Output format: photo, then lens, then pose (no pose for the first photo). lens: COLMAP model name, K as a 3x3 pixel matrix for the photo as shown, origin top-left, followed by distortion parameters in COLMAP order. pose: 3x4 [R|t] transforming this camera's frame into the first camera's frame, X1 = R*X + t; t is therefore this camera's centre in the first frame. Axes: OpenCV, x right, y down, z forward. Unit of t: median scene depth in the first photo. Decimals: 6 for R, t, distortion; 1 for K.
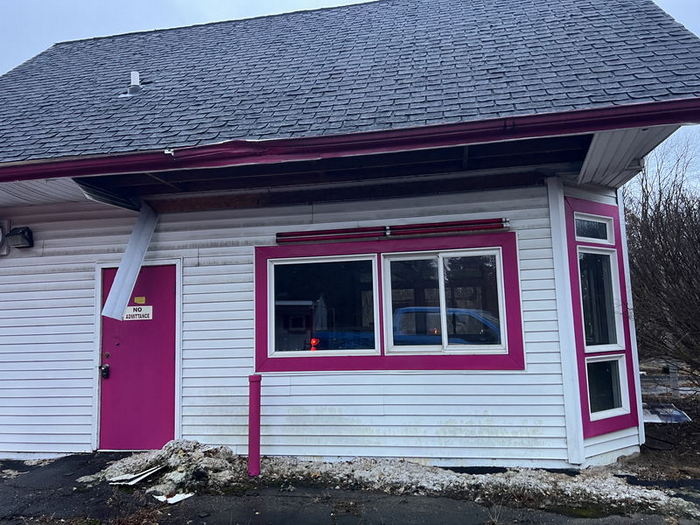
lens RADIAL K [[533.4, 0, 350.0], [0, 533.4, 262.5], [0, 0, 1]] dist [0.066450, -0.091374]
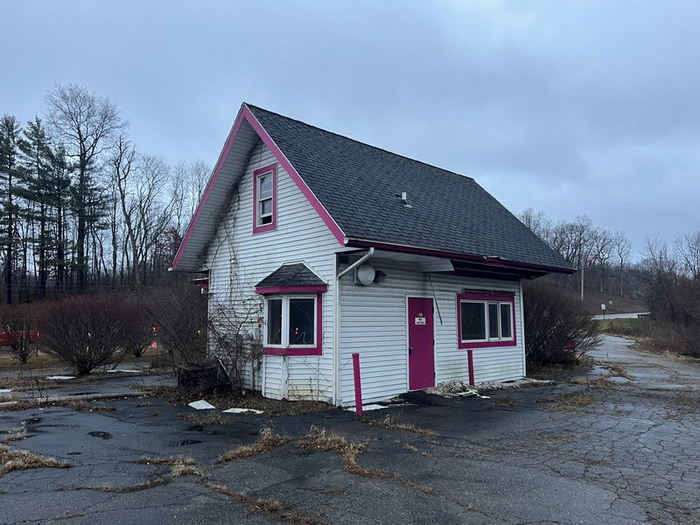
lens RADIAL K [[533.4, 0, 350.0], [0, 533.4, 262.5], [0, 0, 1]] dist [0.066450, -0.091374]
pose [[0.576873, 0.116145, 0.808535, -2.270462], [-0.105961, 0.992116, -0.066915, 0.039358], [-0.809932, -0.047072, 0.584632, 0.058379]]
